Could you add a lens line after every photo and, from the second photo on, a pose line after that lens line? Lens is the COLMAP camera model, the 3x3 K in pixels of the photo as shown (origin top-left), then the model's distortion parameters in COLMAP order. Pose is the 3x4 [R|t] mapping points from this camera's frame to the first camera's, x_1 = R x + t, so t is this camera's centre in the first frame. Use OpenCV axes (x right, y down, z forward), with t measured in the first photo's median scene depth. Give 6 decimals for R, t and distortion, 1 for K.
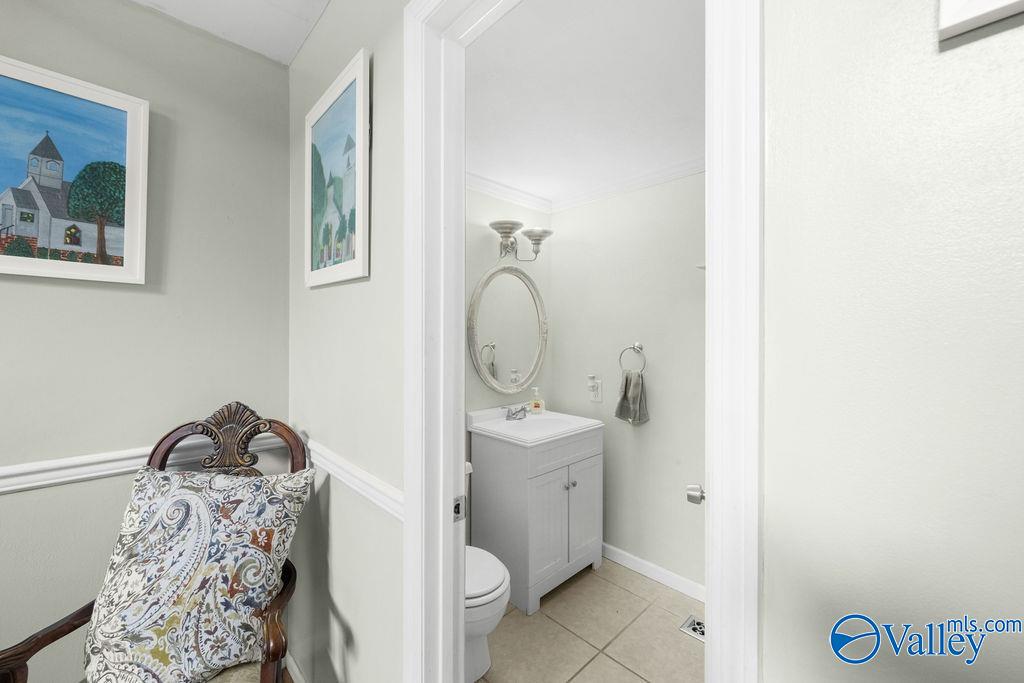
lens RADIAL K [[409.3, 0, 511.3], [0, 409.3, 336.8], [0, 0, 1]] dist [-0.000615, -0.000016]
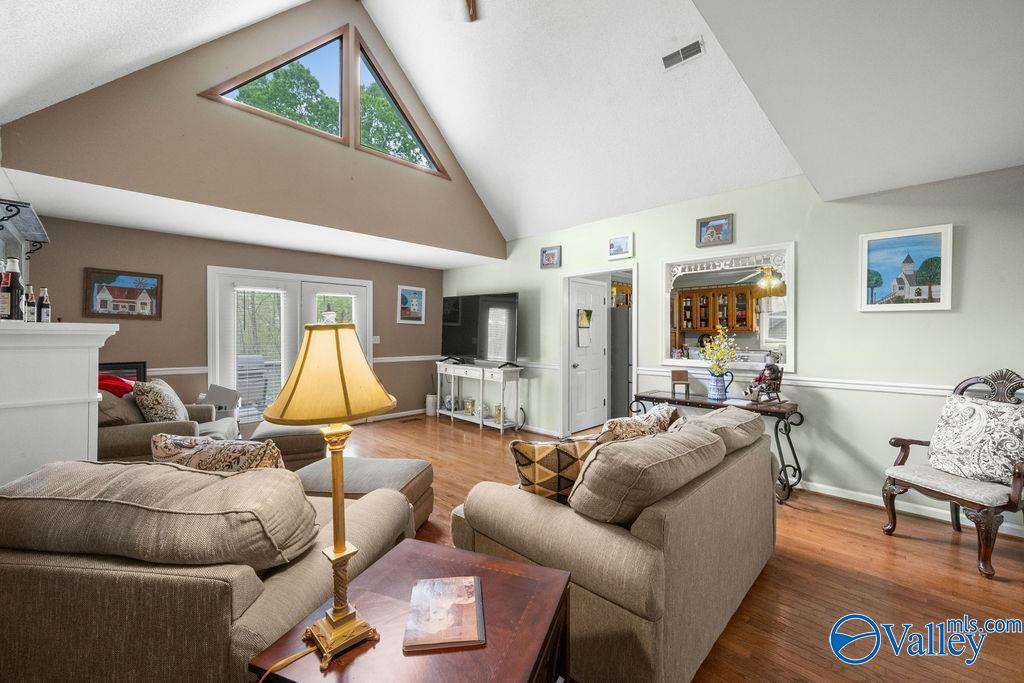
lens RADIAL K [[409.3, 0, 511.3], [0, 409.3, 336.8], [0, 0, 1]] dist [-0.000615, -0.000016]
pose [[0.040315, -0.003302, -0.999182, 1.277287], [0.003236, 0.999990, -0.003174, 0.015685], [0.999182, -0.003105, 0.040325, -1.539316]]
